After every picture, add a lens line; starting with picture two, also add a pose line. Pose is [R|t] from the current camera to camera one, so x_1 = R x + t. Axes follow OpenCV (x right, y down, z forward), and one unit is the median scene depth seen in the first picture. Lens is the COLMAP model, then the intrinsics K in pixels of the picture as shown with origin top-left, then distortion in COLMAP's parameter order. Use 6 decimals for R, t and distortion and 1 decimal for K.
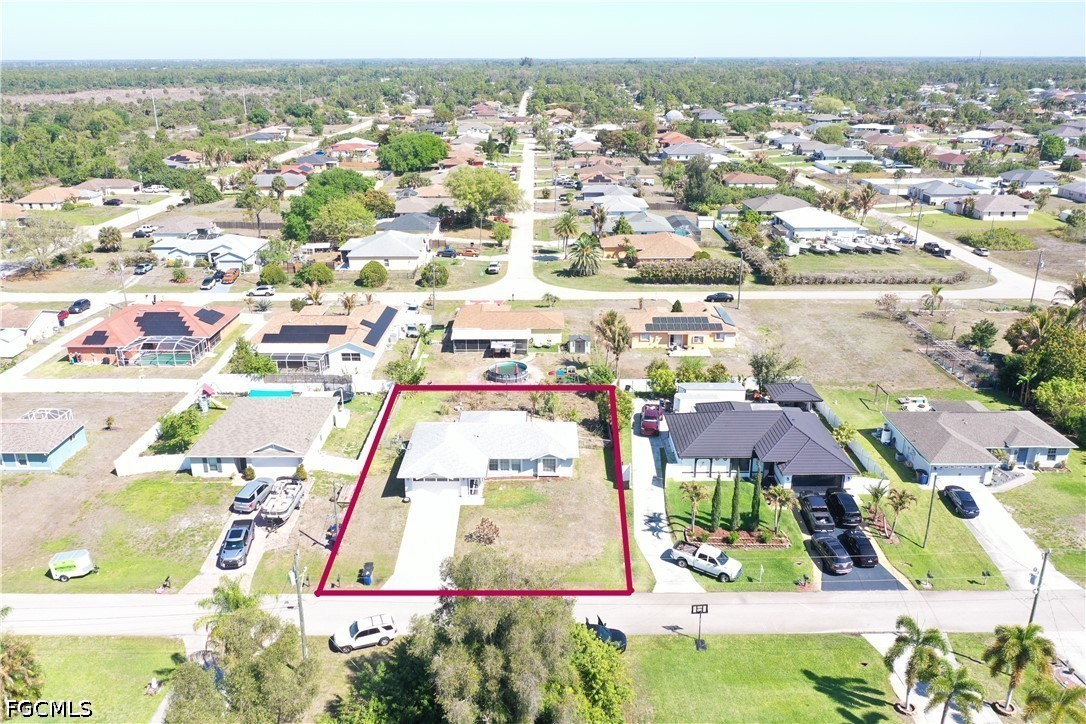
lens RADIAL K [[851.3, 0, 545.7], [0, 851.3, 364.5], [0, 0, 1]] dist [0.004611, -0.000761]
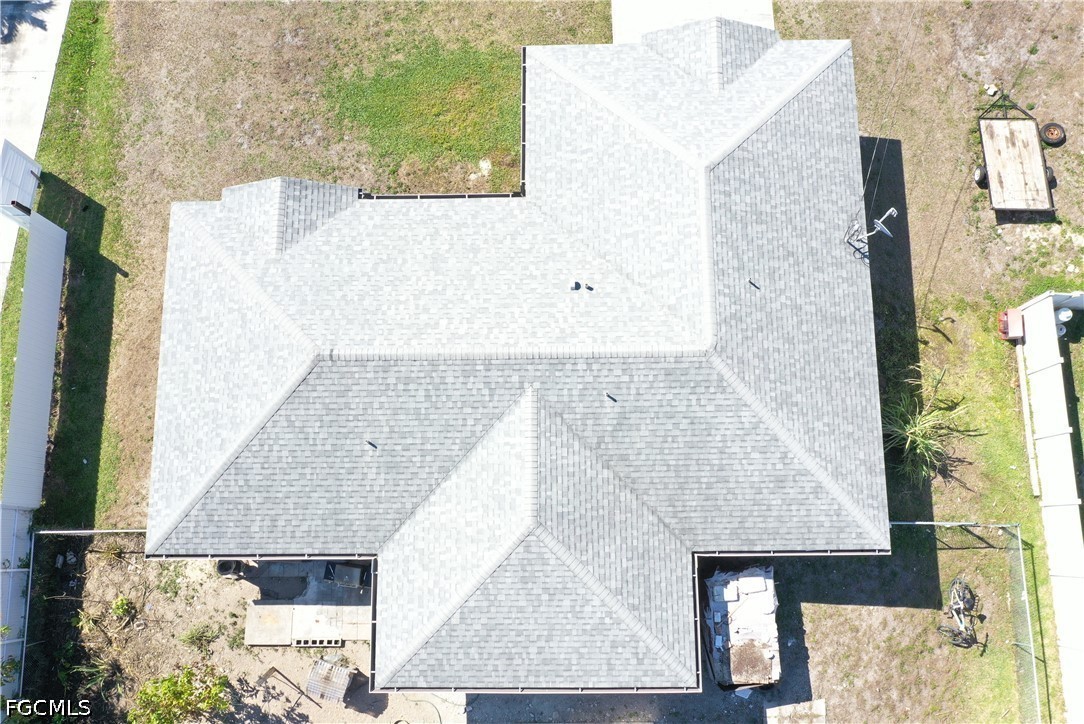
lens RADIAL K [[906.8, 0, 551.1], [0, 906.8, 365.2], [0, 0, 1]] dist [0.001556, 0.001248]
pose [[-0.999693, 0.013488, 0.020777, -0.080037], [0.018530, -0.149462, 0.988594, -0.166500], [0.016439, 0.988676, 0.149166, 1.017262]]
